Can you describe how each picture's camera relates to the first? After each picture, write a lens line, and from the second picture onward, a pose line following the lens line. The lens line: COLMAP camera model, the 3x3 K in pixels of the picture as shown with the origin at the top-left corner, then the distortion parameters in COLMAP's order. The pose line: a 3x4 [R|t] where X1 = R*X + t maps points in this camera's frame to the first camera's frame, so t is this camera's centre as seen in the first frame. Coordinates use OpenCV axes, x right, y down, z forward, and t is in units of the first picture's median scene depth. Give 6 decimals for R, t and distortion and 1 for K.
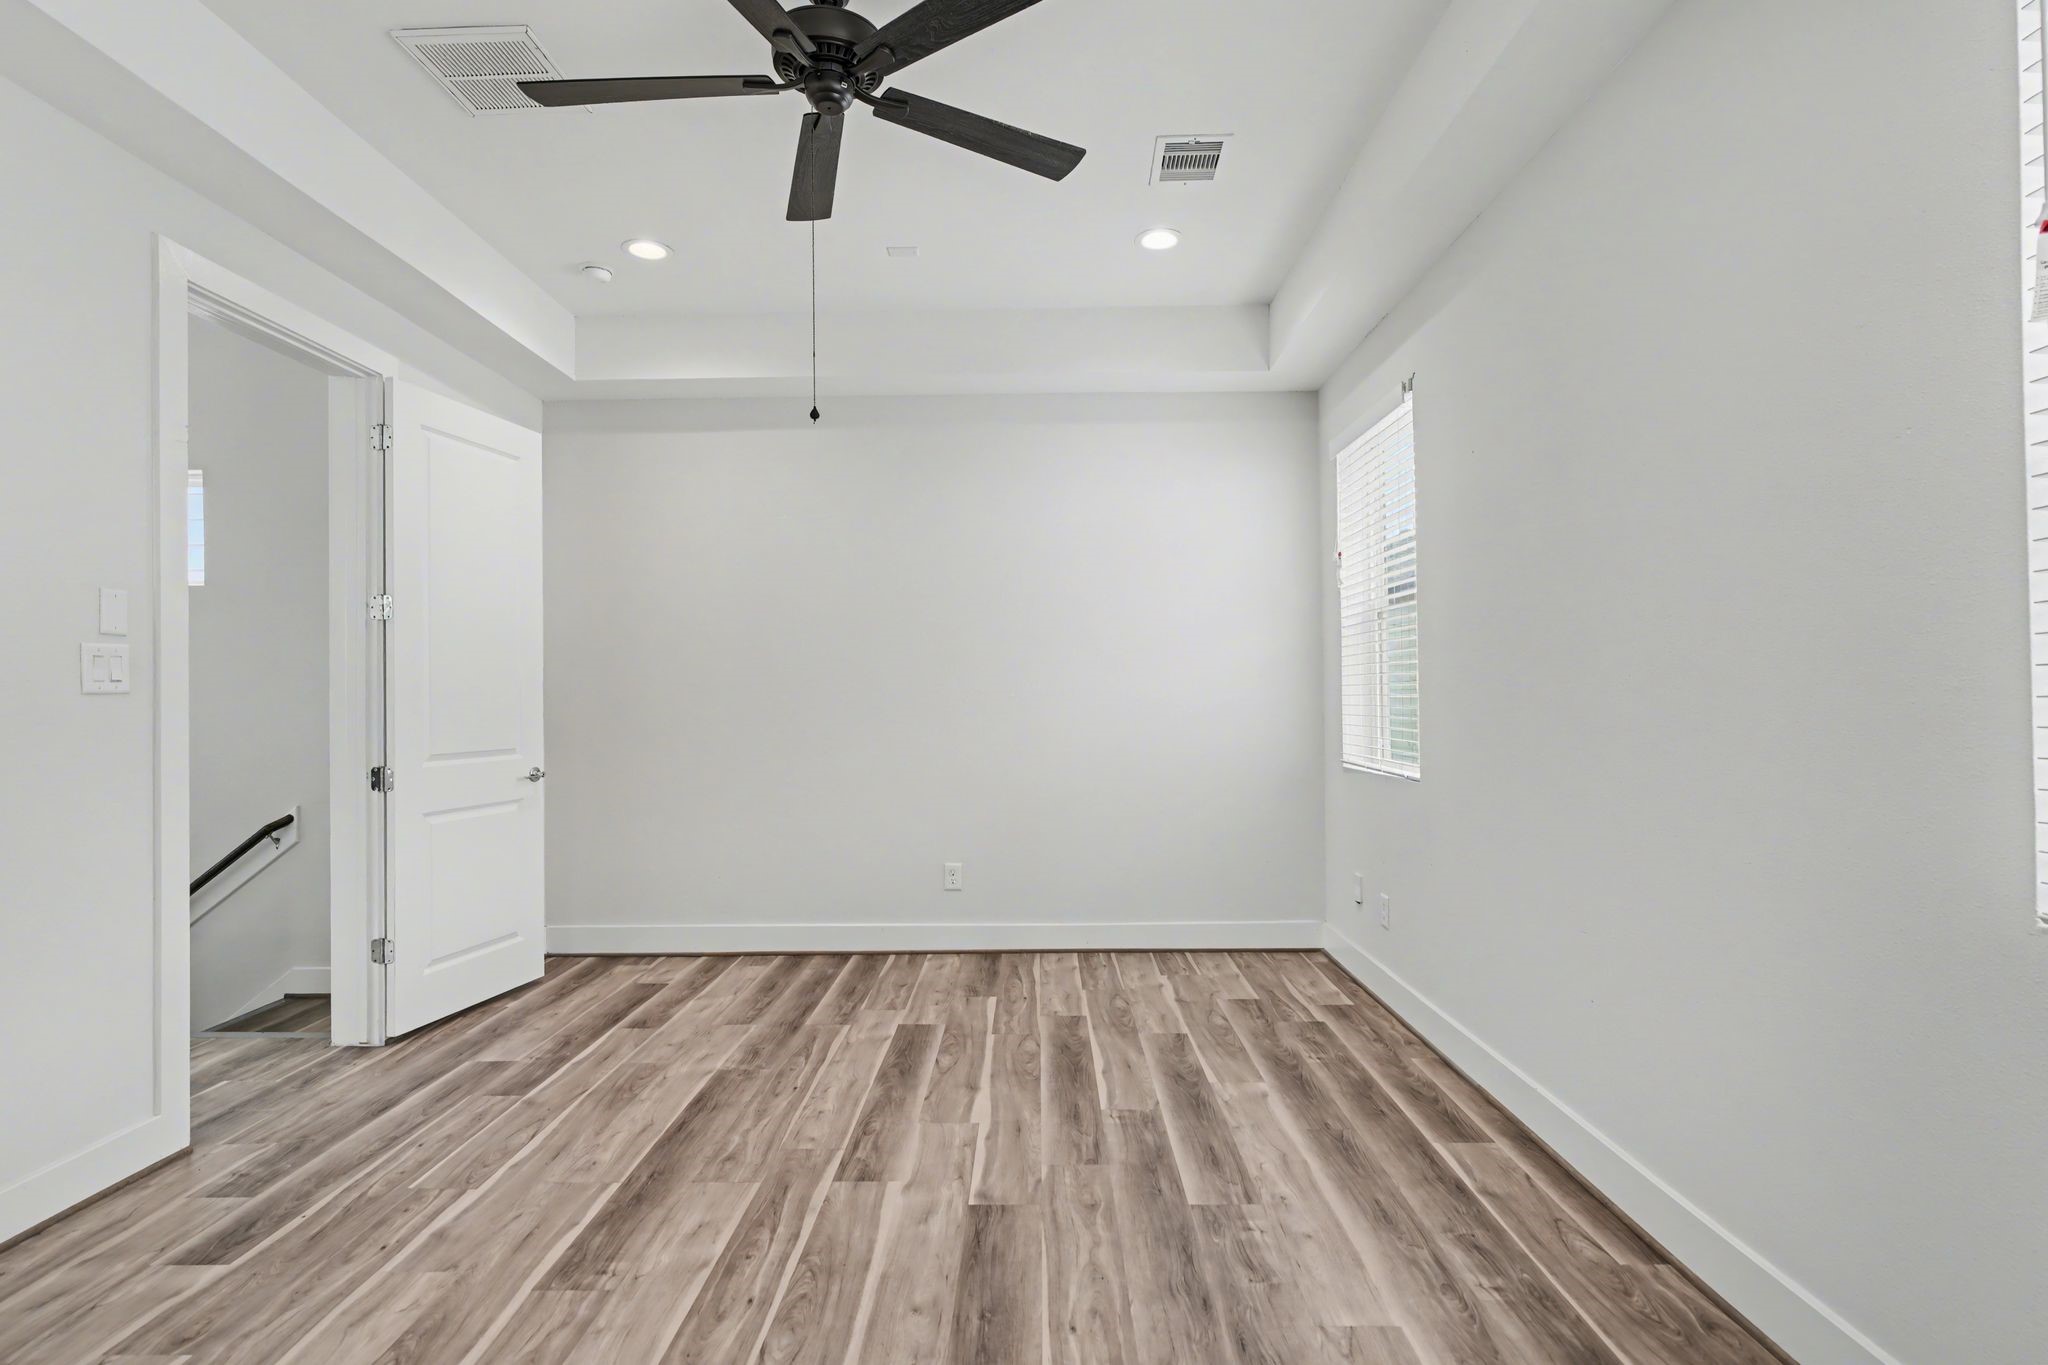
lens RADIAL K [[955.2, 0, 1024.0], [0, 955.2, 682.5], [0, 0, 1]] dist [-0.003050, 0.000844]
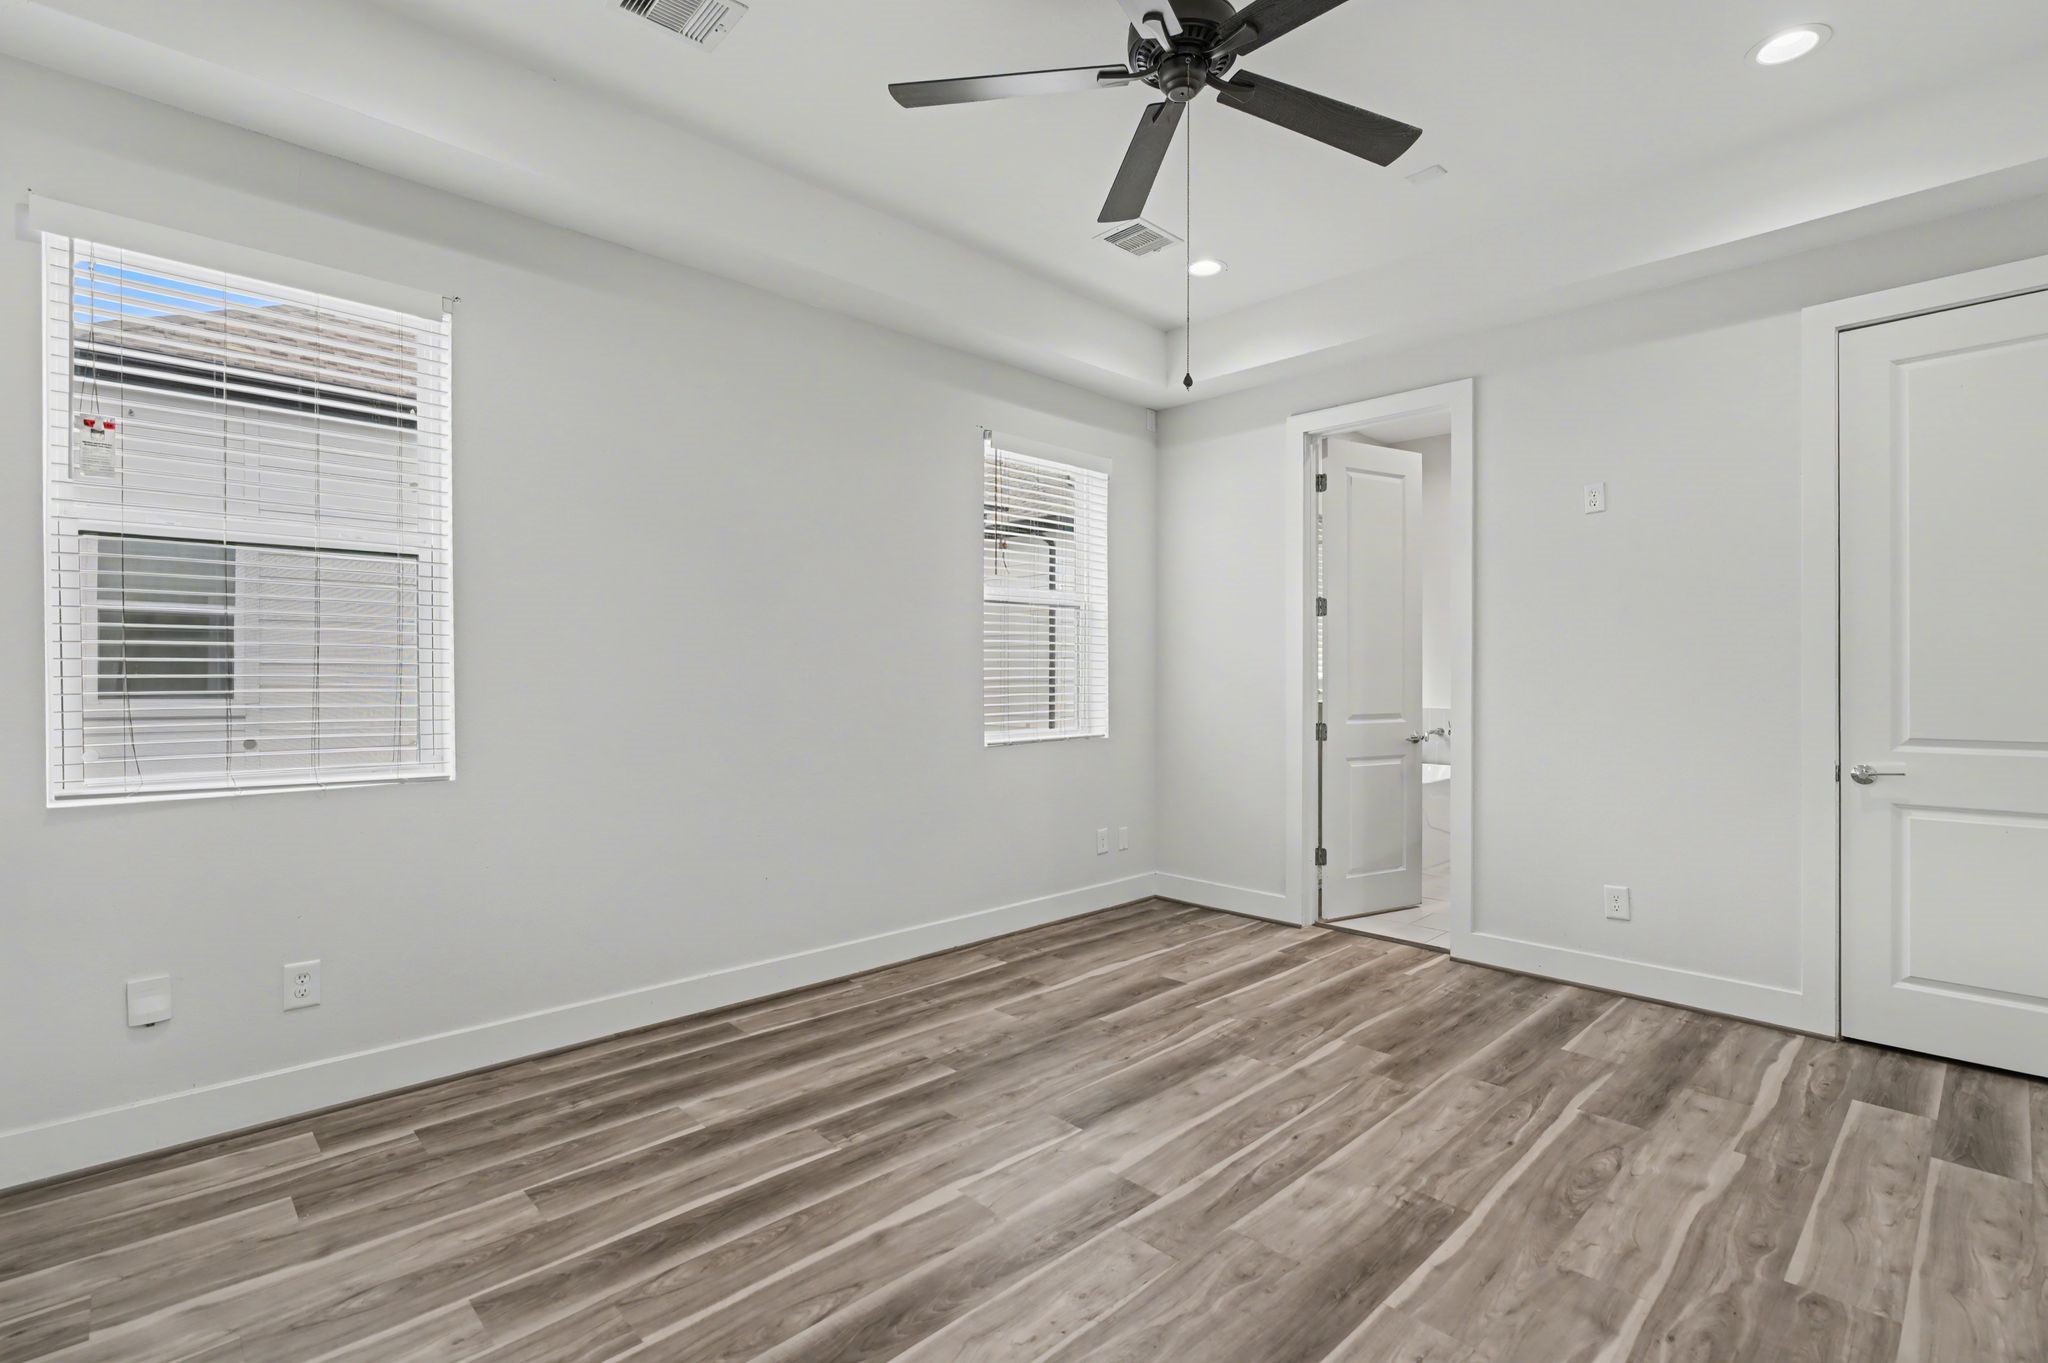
lens RADIAL K [[955.2, 0, 1024.0], [0, 955.2, 681.5], [0, 0, 1]] dist [-0.003050, 0.000844]
pose [[-0.697447, 0.005450, 0.716616, -0.767391], [-0.005268, 0.999905, -0.012731, 0.036960], [-0.716617, -0.012654, -0.697352, 1.735631]]
